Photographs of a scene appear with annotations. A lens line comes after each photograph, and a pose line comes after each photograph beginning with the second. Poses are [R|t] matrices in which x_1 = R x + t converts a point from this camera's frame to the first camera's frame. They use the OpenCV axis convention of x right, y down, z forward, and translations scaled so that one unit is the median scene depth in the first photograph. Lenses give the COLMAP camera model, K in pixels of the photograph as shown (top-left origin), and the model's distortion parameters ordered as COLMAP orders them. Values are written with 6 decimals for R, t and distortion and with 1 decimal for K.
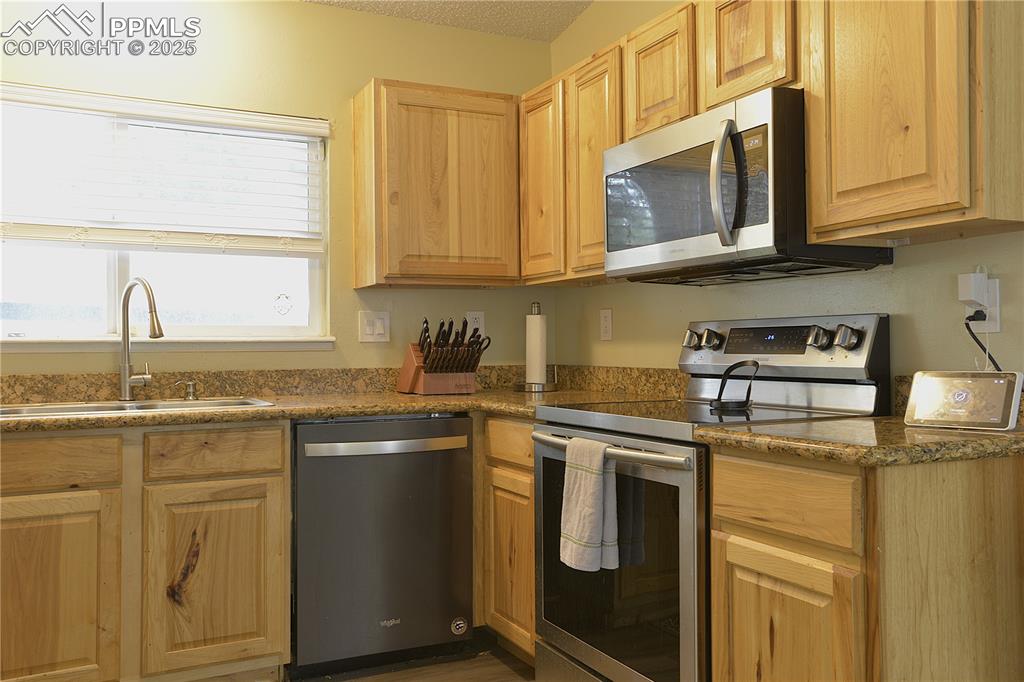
lens RADIAL K [[869.2, 0, 512.0], [0, 869.2, 341.0], [0, 0, 1]] dist [-0.002879, 0.090191]
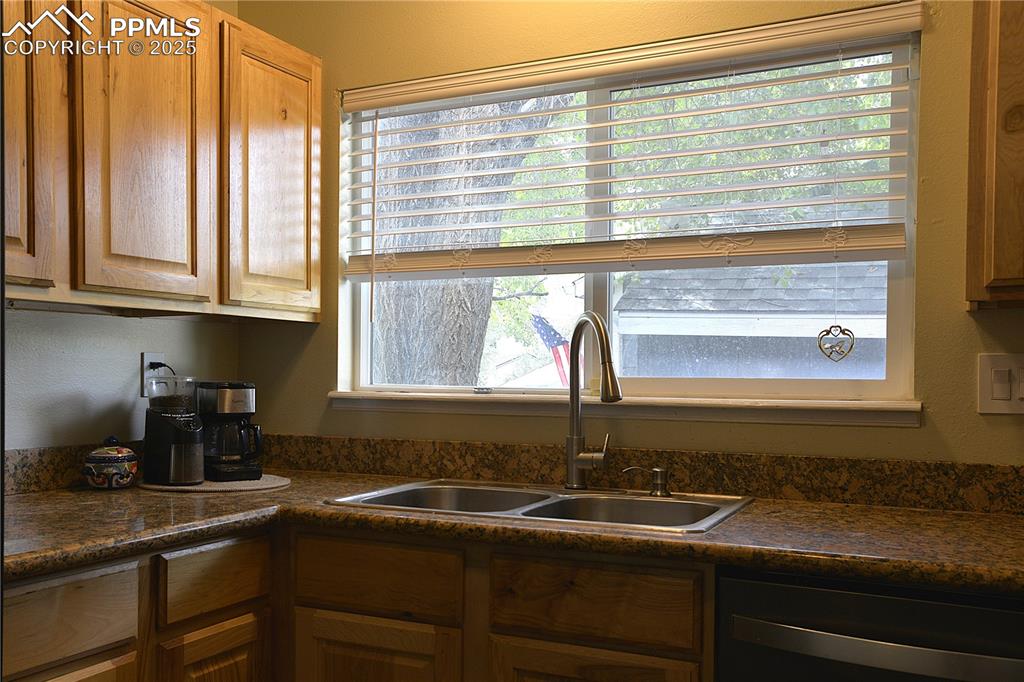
lens RADIAL K [[977.0, 0, 452.0], [0, 977.0, 385.6], [0, 0, 1]] dist [-0.007962, 0.105341]
pose [[0.592286, 0.021865, -0.805431, 0.127118], [-0.004588, 0.999707, 0.023765, -0.031725], [0.805715, -0.010381, 0.592213, 0.456098]]
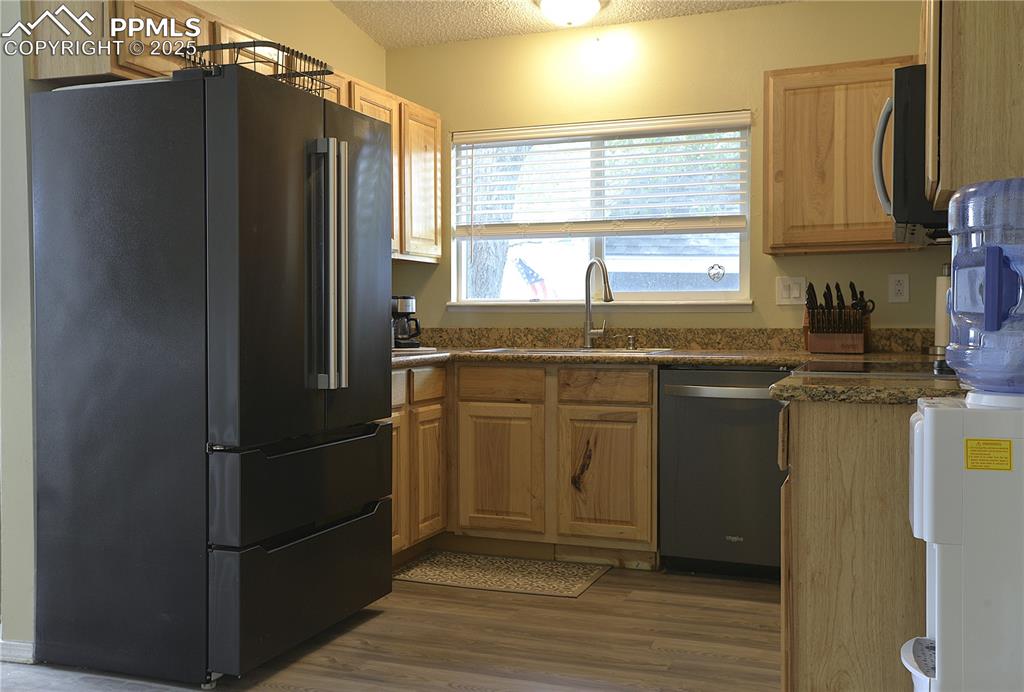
lens RADIAL K [[1006.4, 0, 512.0], [0, 1006.4, 346.0], [0, 0, 1]] dist [0.050292, -0.000319]
pose [[0.678728, 0.028626, -0.733832, 0.628593], [0.001640, 0.999178, 0.040493, 0.001158], [0.734388, -0.028687, 0.678123, -0.154267]]
